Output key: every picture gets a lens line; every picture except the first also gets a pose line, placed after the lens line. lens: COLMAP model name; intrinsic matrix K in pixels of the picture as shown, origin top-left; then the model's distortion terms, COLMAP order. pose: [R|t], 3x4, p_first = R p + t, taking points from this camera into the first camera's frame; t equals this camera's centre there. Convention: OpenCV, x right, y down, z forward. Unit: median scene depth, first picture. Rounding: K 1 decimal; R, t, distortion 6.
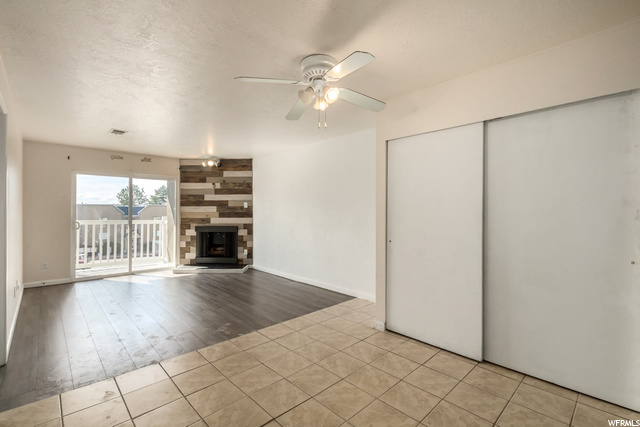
lens RADIAL K [[292.6, 0, 324.2], [0, 292.6, 210.6], [0, 0, 1]] dist [0.006997, -0.003921]
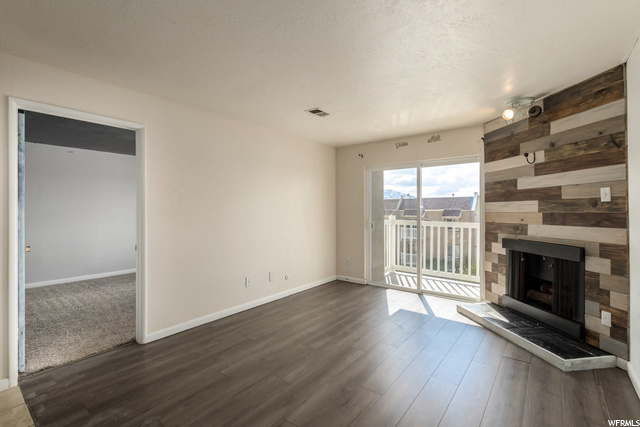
lens RADIAL K [[292.6, 0, 317.7], [0, 292.6, 210.4], [0, 0, 1]] dist [0.006997, -0.003921]
pose [[0.143494, -0.000991, -0.989651, 0.053513], [0.009903, 0.999951, 0.000435, -0.002264], [0.989602, -0.009863, 0.143497, 0.577889]]
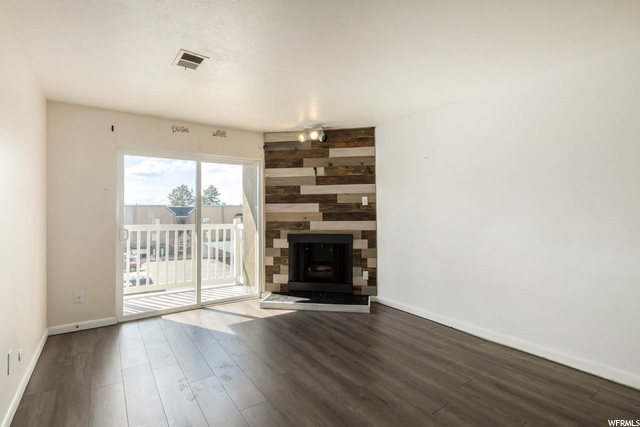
lens RADIAL K [[313.5, 0, 322.5], [0, 313.5, 208.8], [0, 0, 1]] dist [0.008313, -0.001991]
pose [[0.987647, -0.007180, -0.156533, -0.252311], [0.006488, 0.999967, -0.004929, 0.000651], [0.156563, 0.003852, 0.987660, 0.318490]]
